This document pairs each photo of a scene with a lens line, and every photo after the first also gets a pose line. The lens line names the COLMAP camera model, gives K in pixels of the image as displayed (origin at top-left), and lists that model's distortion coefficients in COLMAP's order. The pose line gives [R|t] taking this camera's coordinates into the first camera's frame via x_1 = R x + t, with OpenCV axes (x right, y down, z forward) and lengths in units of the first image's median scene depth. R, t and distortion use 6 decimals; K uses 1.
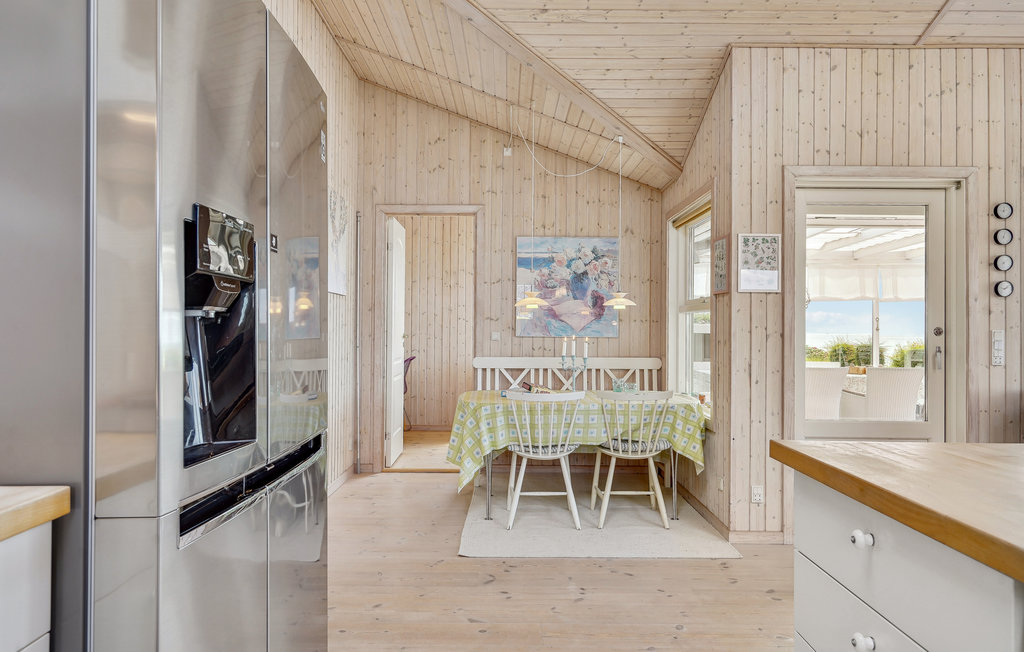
lens RADIAL K [[682.3, 0, 511.4], [0, 682.3, 323.9], [0, 0, 1]] dist [0.006429, -0.004648]
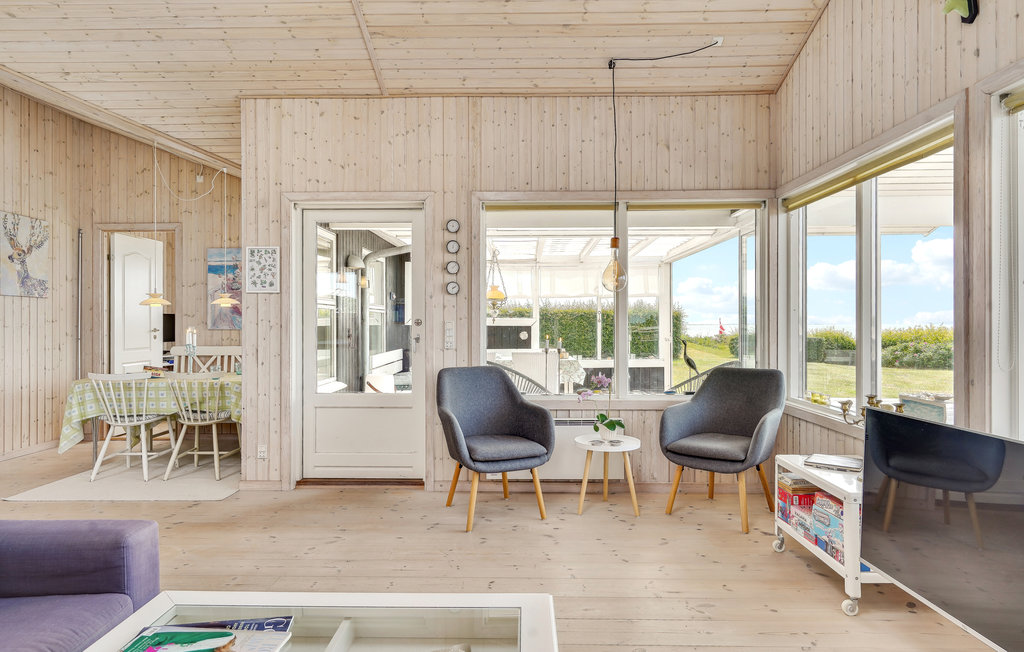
lens RADIAL K [[598.3, 0, 512.4], [0, 598.3, 327.2], [0, 0, 1]] dist [-0.001057, -0.001118]
pose [[0.999889, -0.009136, -0.011782, 0.768207], [0.009295, 0.999866, 0.013442, 0.006383], [0.011658, -0.013550, 0.999840, -0.096198]]
